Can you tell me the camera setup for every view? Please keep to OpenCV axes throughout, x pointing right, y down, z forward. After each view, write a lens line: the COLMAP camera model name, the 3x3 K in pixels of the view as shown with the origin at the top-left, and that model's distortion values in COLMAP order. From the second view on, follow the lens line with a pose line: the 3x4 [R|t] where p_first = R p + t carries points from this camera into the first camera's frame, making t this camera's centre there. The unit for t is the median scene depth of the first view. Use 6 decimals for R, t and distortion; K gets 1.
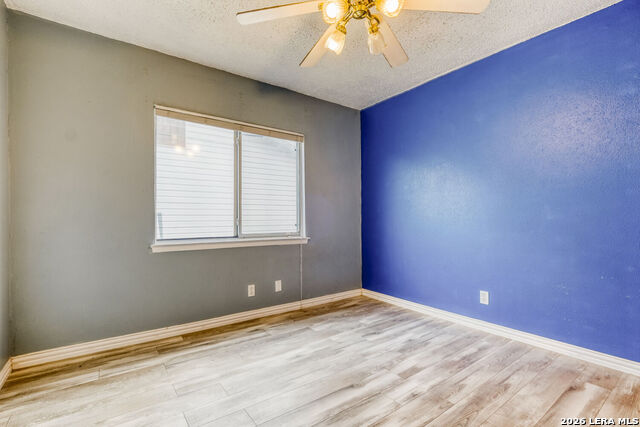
lens RADIAL K [[295.3, 0, 304.6], [0, 295.3, 214.9], [0, 0, 1]] dist [0.000637, -0.000004]
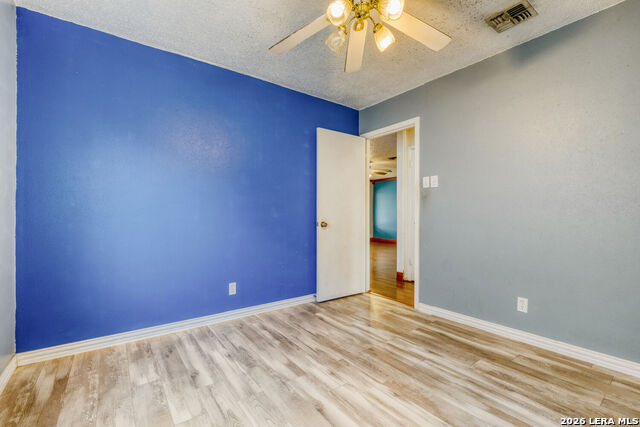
lens RADIAL K [[277.4, 0, 316.1], [0, 277.4, 210.5], [0, 0, 1]] dist [0.000352, 0.000220]
pose [[-0.018432, 0.021620, 0.999596, -0.469816], [-0.008232, 0.999729, -0.021775, -0.004815], [-0.999796, -0.008630, -0.018249, 0.697580]]
